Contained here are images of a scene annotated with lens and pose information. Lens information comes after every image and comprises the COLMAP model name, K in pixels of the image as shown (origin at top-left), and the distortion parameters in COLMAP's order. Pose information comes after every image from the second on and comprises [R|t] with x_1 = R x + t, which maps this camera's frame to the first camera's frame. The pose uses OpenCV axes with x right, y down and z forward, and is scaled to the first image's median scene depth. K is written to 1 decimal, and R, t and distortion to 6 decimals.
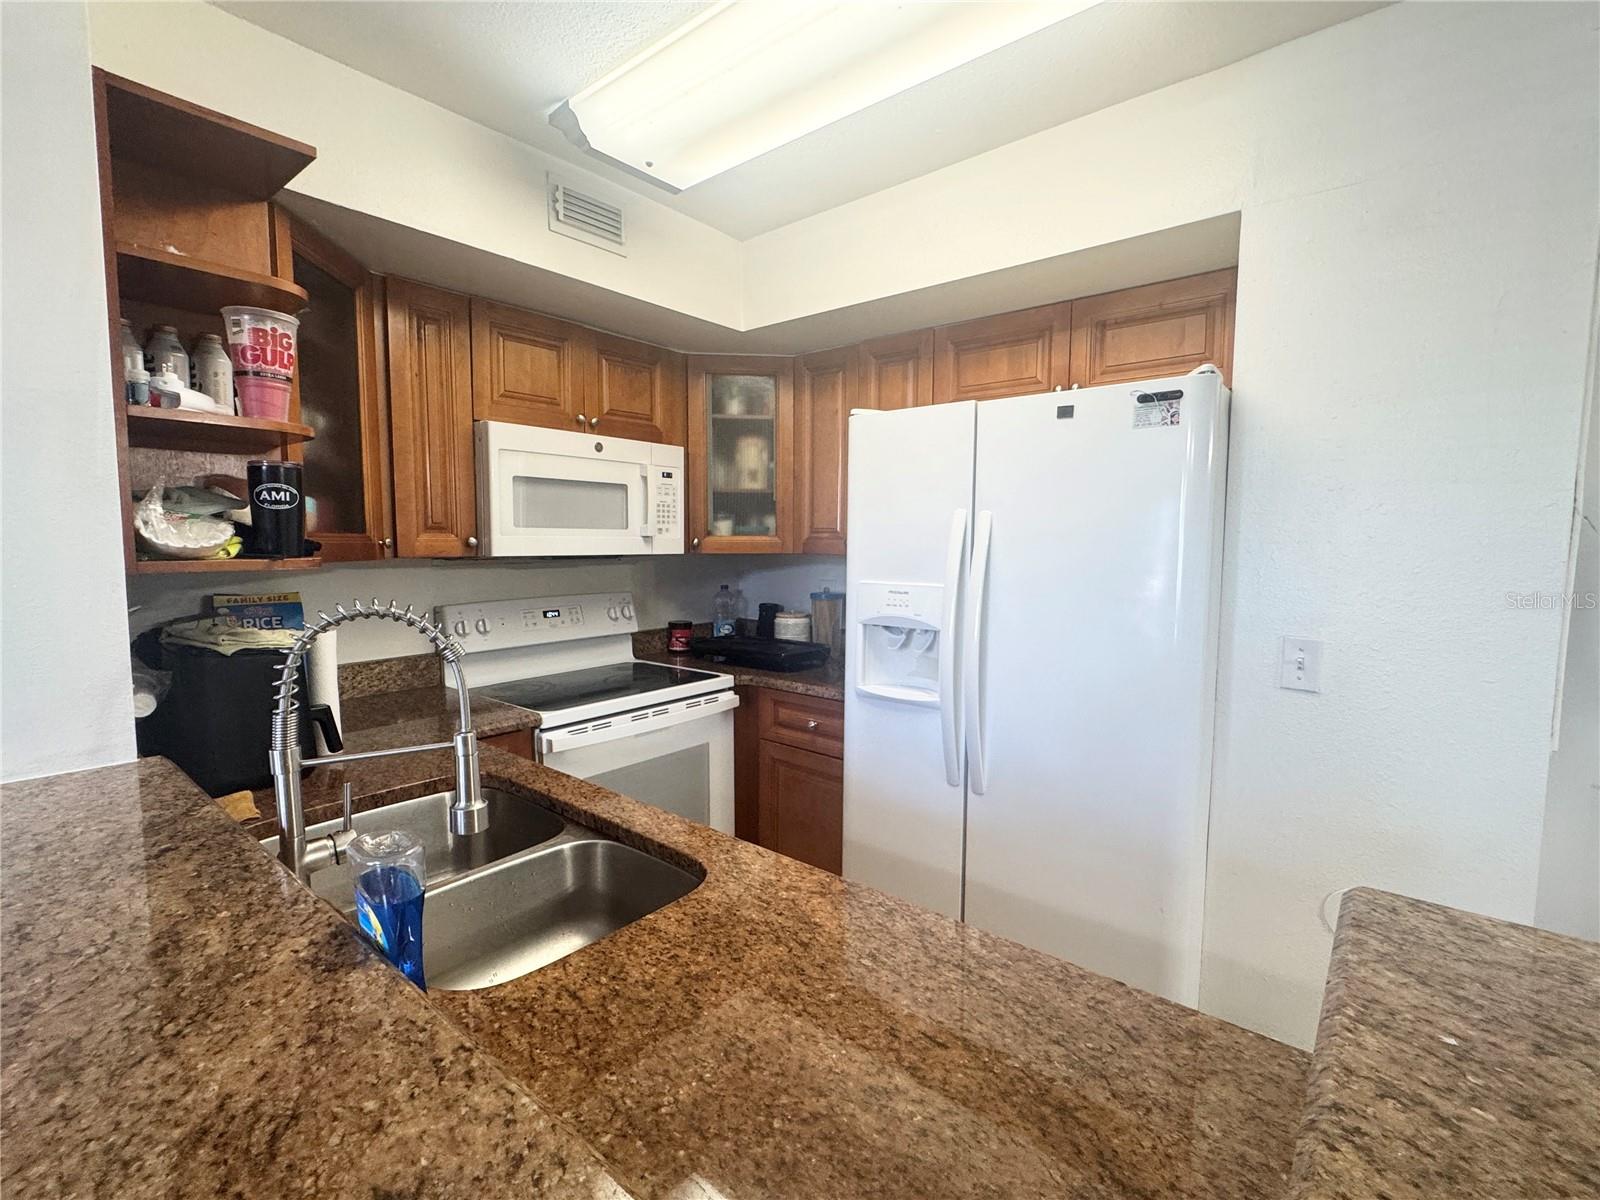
lens RADIAL K [[728.2, 0, 800.0], [0, 728.2, 600.0], [0, 0, 1]] dist [0.003246, 0.000398]
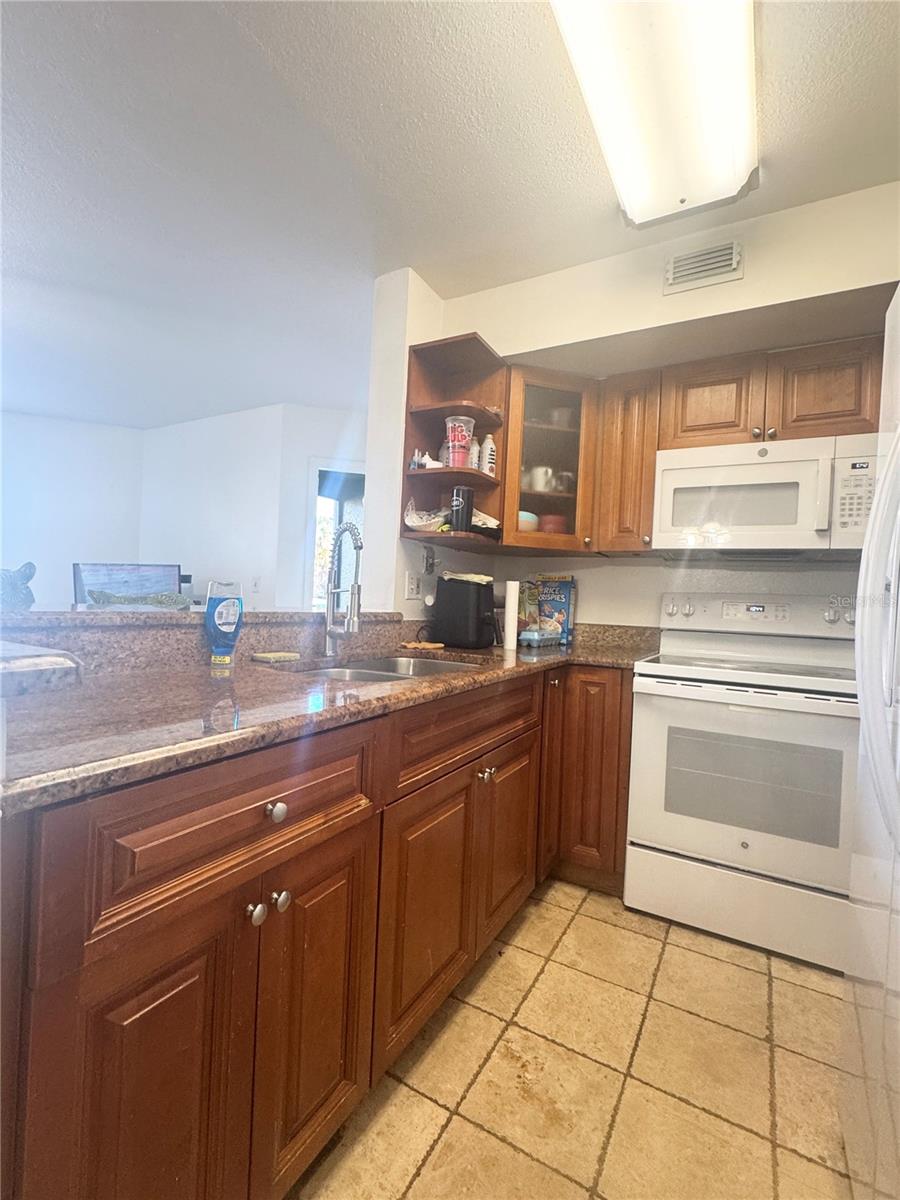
lens RADIAL K [[546.2, 0, 450.0], [0, 546.2, 600.0], [0, 0, 1]] dist [0.003246, 0.000398]
pose [[0.176263, 0.006250, -0.984323, 0.518281], [-0.129230, 0.991472, -0.016846, 0.100559], [0.975823, 0.130173, 0.175568, 0.460932]]
